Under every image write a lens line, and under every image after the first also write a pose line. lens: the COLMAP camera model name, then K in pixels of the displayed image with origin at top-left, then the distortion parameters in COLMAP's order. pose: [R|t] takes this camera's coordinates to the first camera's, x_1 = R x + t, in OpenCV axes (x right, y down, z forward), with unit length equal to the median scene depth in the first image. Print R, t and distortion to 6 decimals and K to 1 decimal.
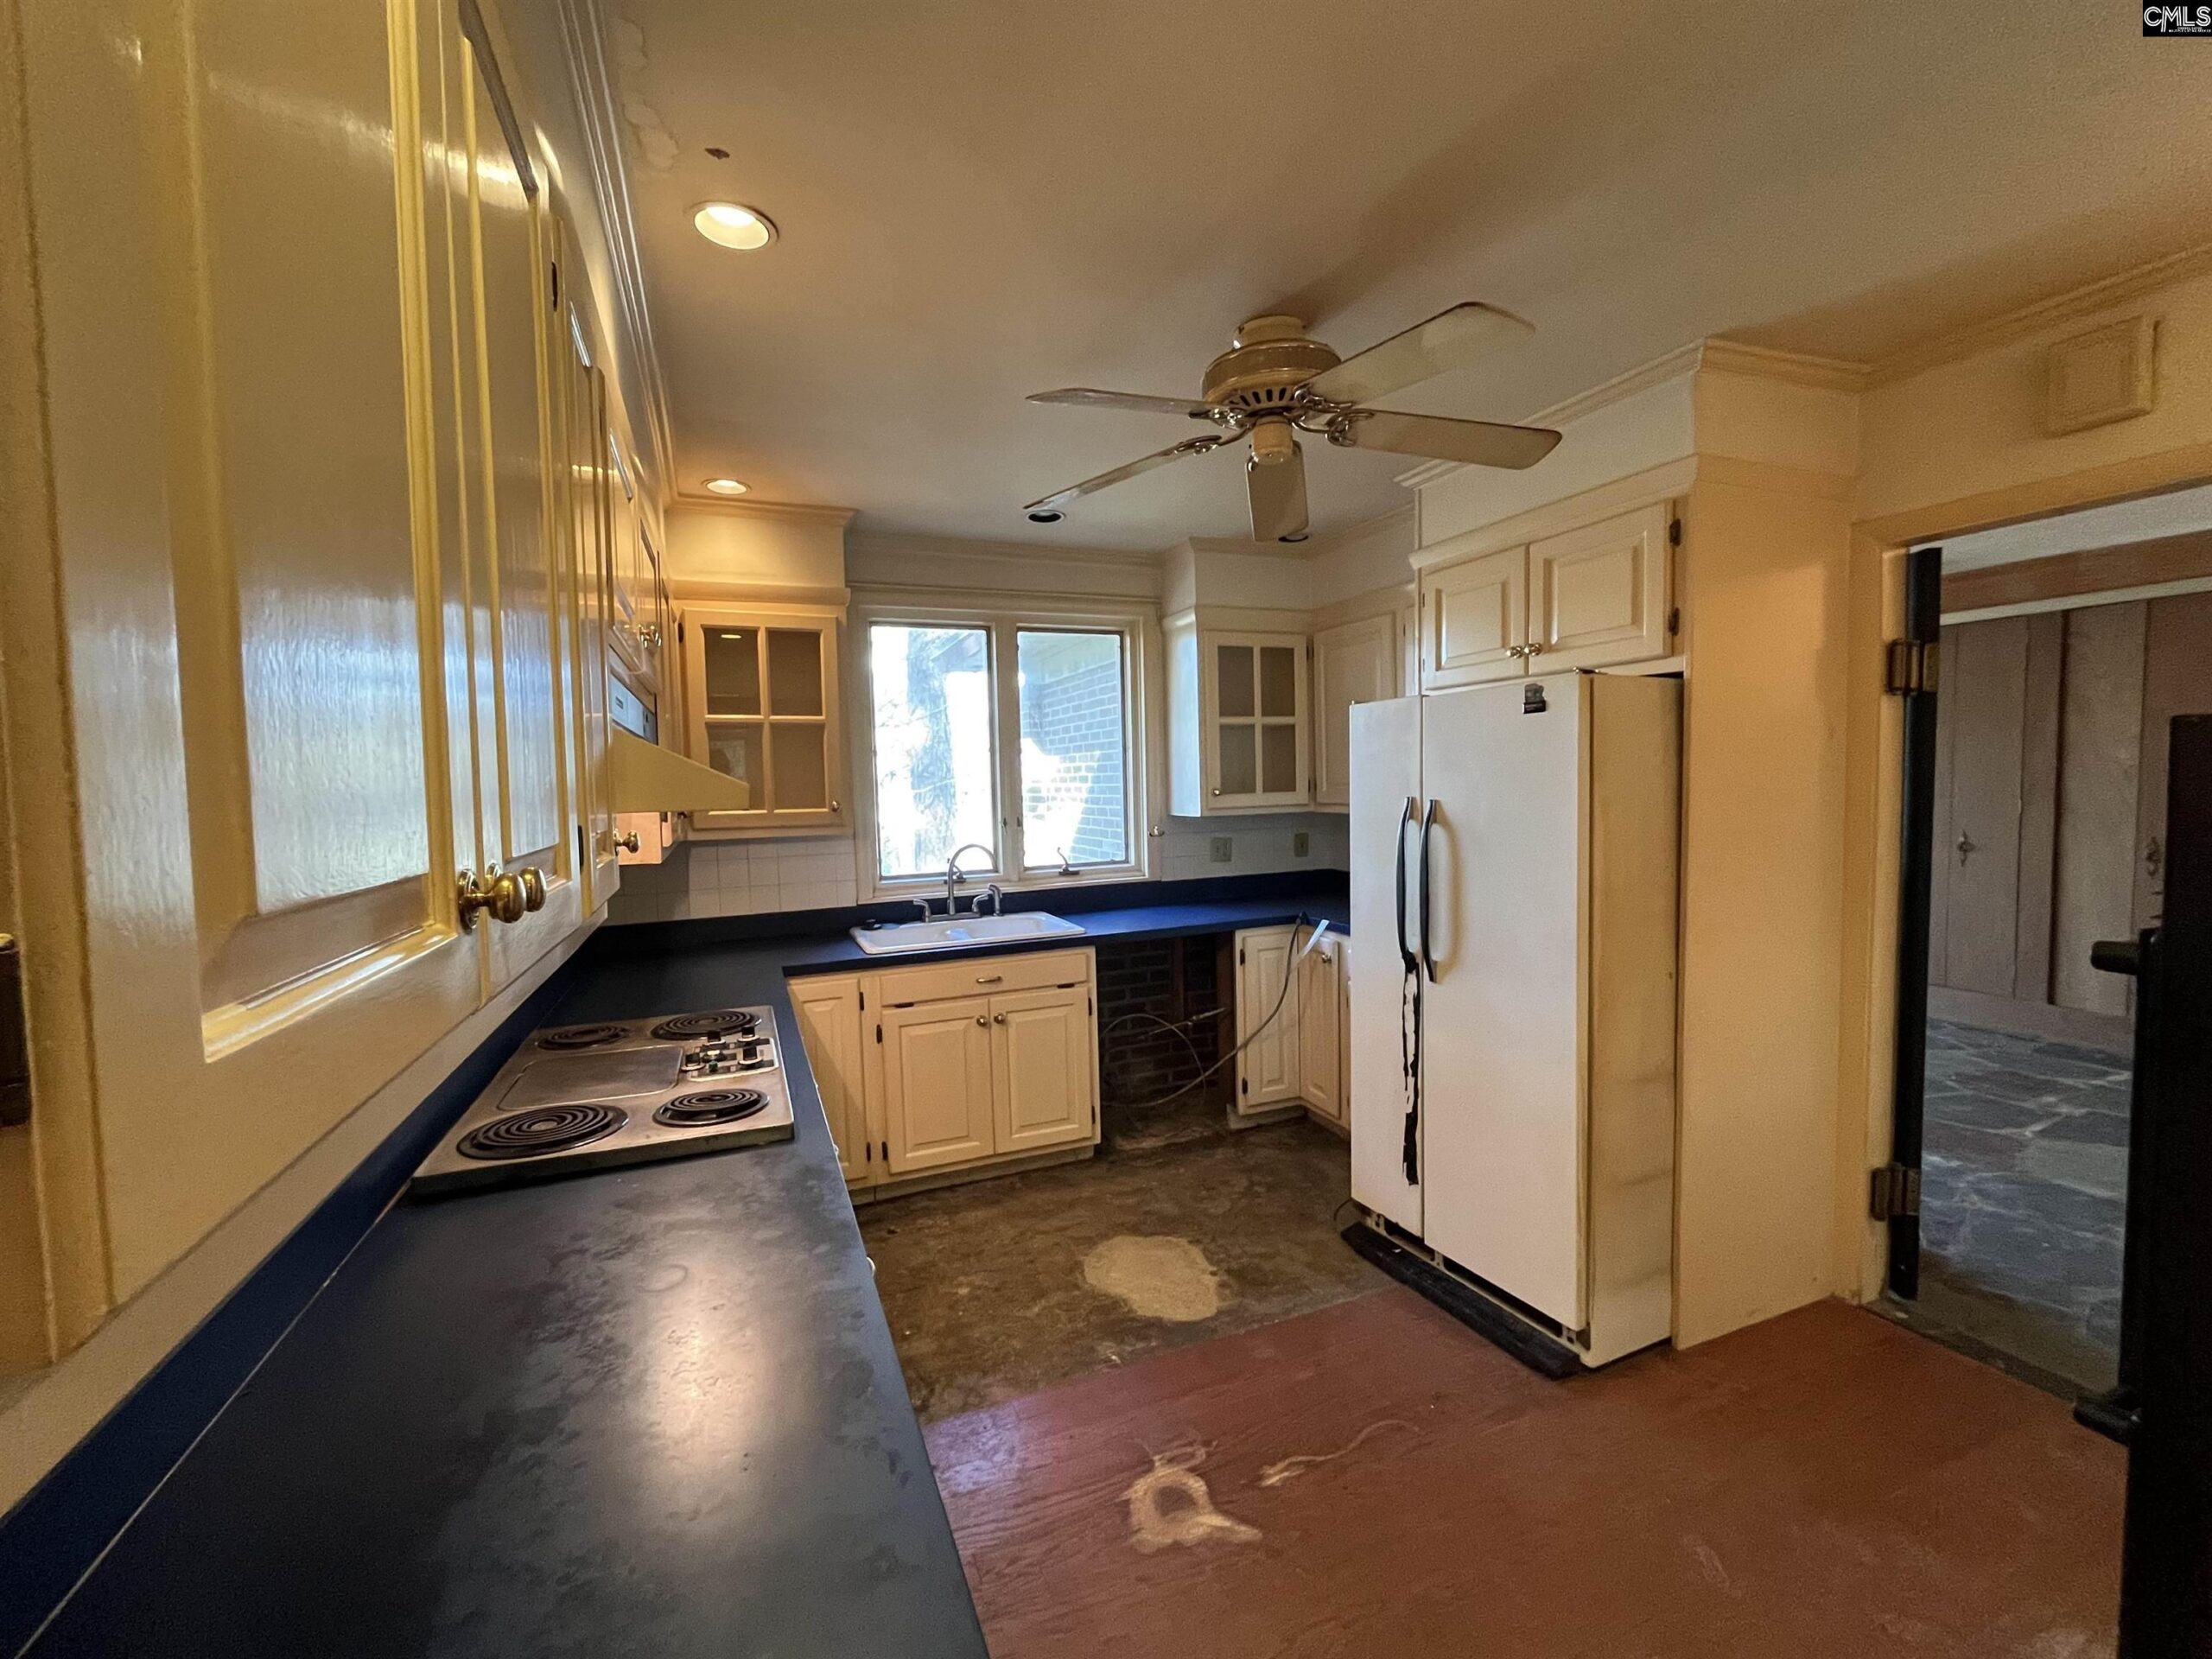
lens RADIAL K [[894.7, 0, 1099.6], [0, 894.7, 823.0], [0, 0, 1]] dist [0.002108, 0.001157]
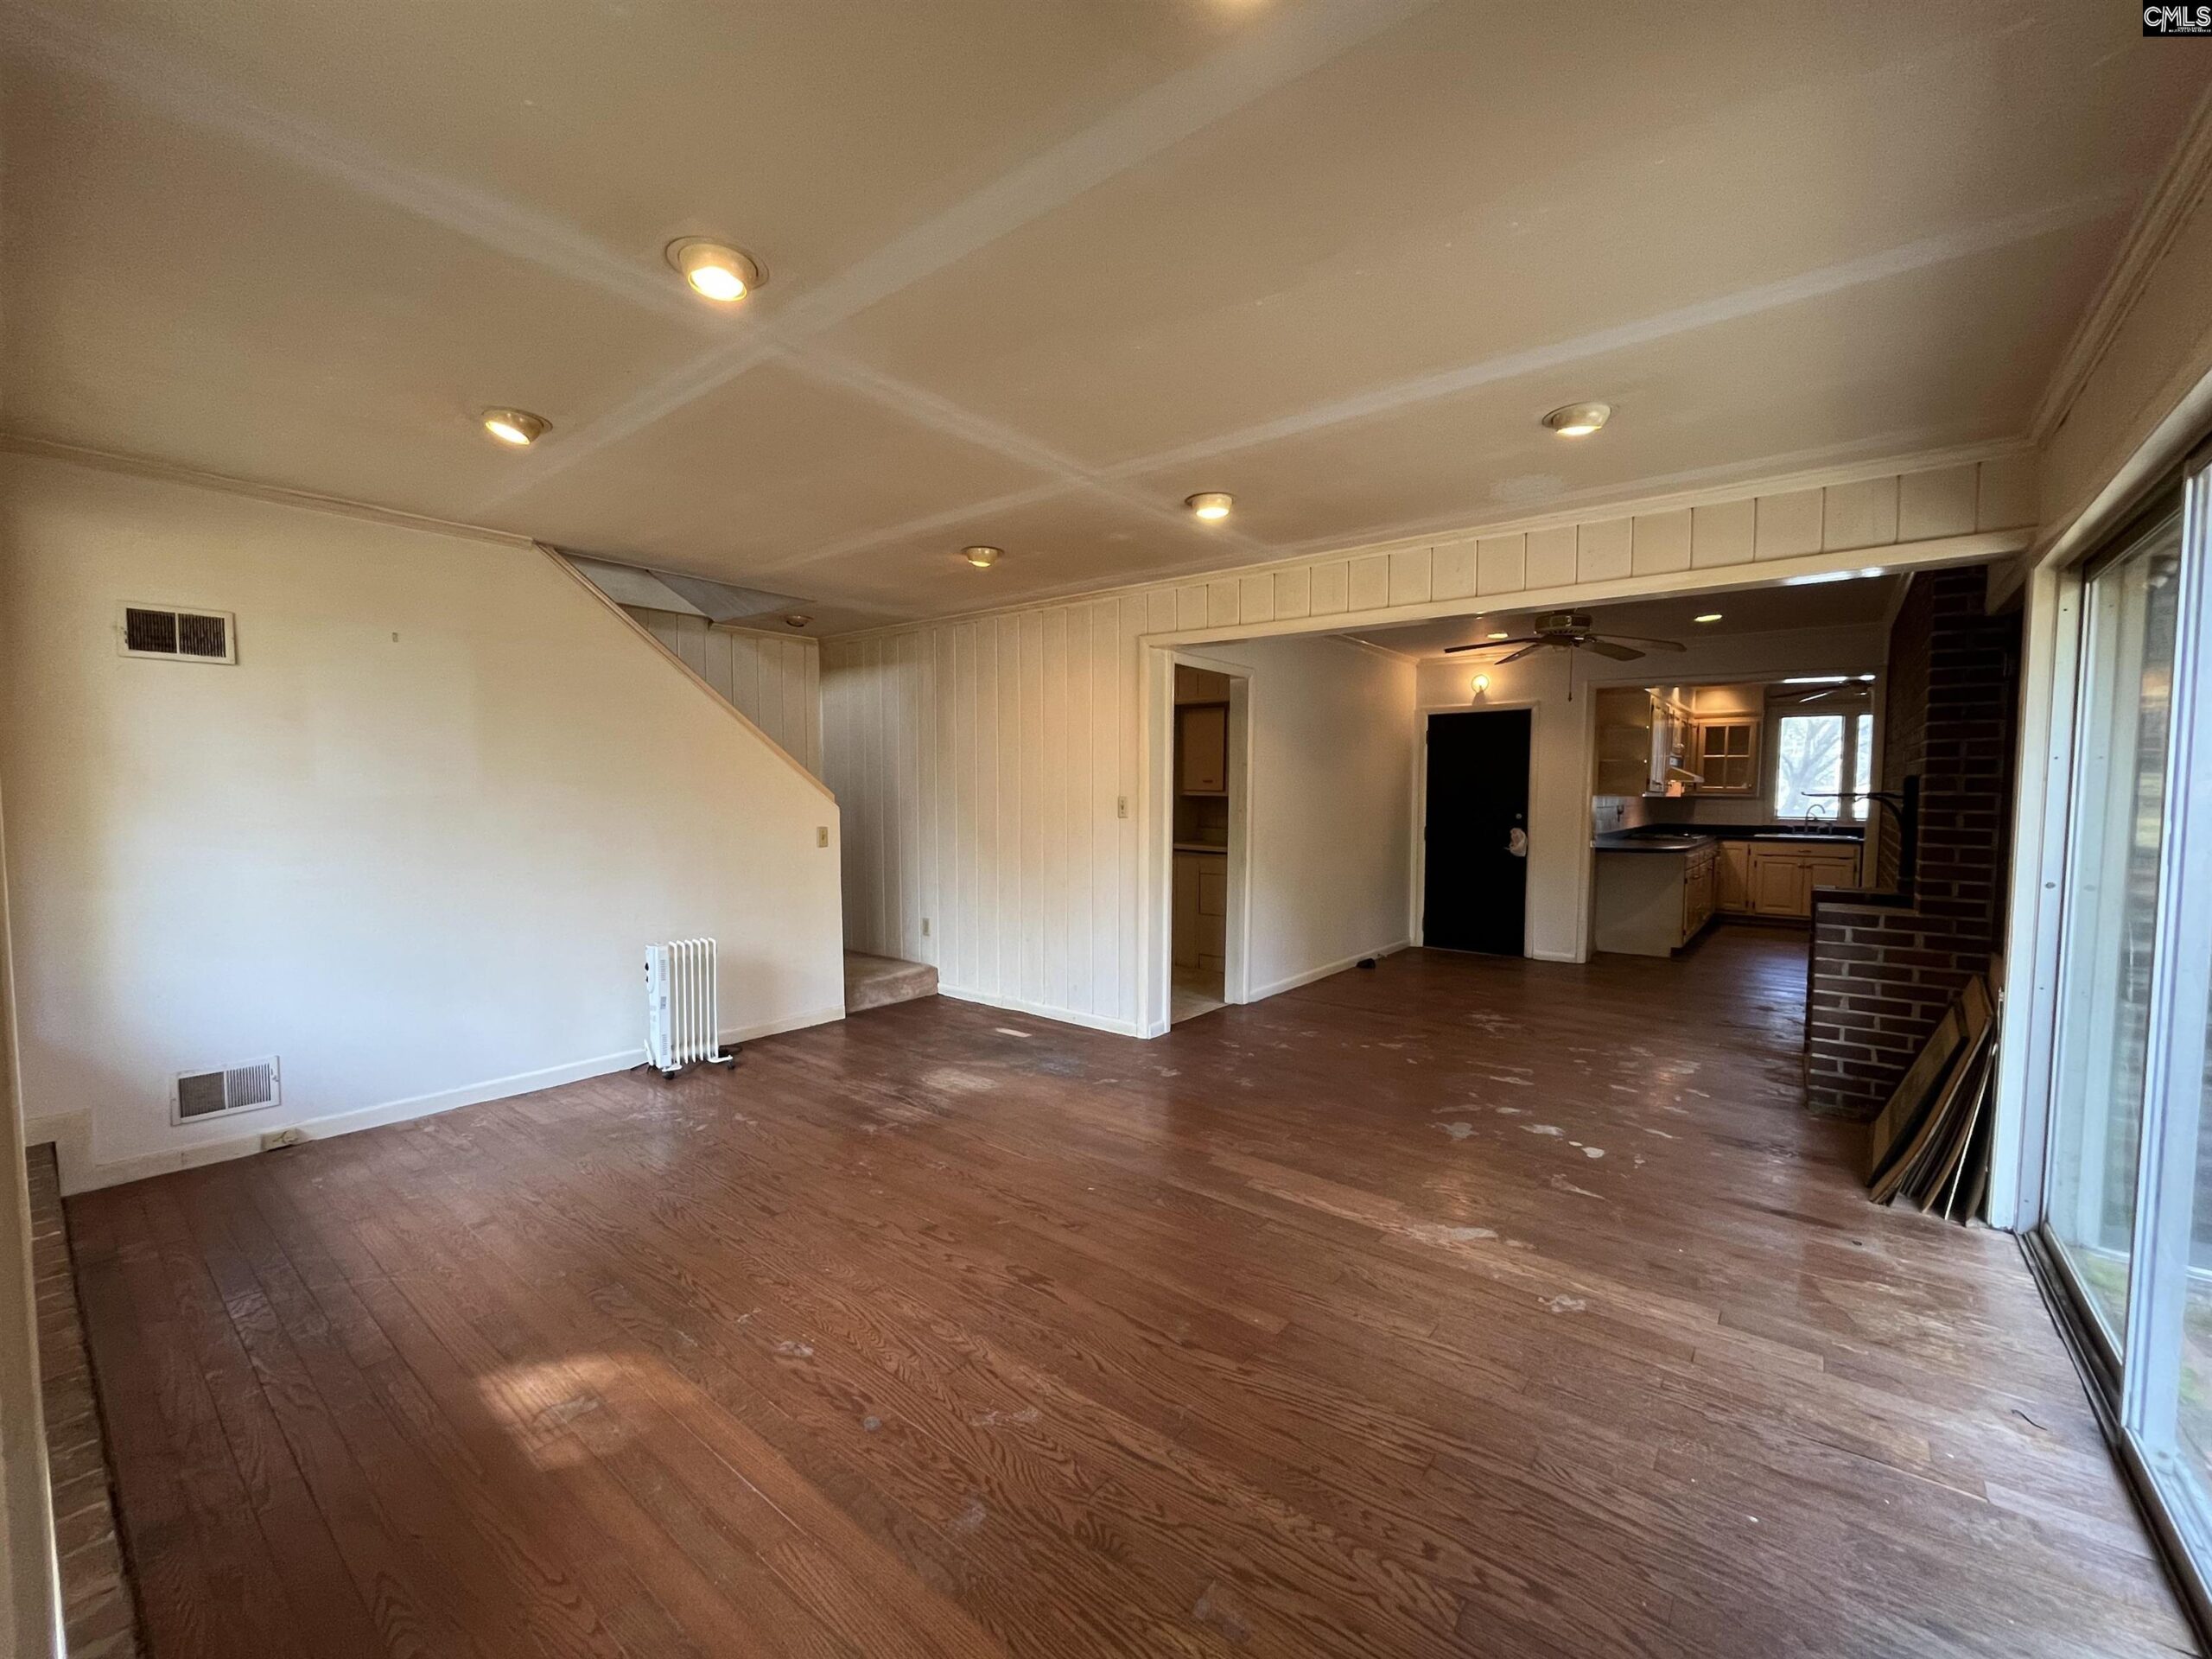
lens RADIAL K [[894.7, 0, 1104.5], [0, 894.7, 828.3], [0, 0, 1]] dist [0.002108, 0.001157]
pose [[0.494332, 0.077846, -0.865780, 1.192689], [-0.066854, 0.996437, 0.051423, 0.106025], [0.866699, 0.032460, 0.497775, -2.247831]]
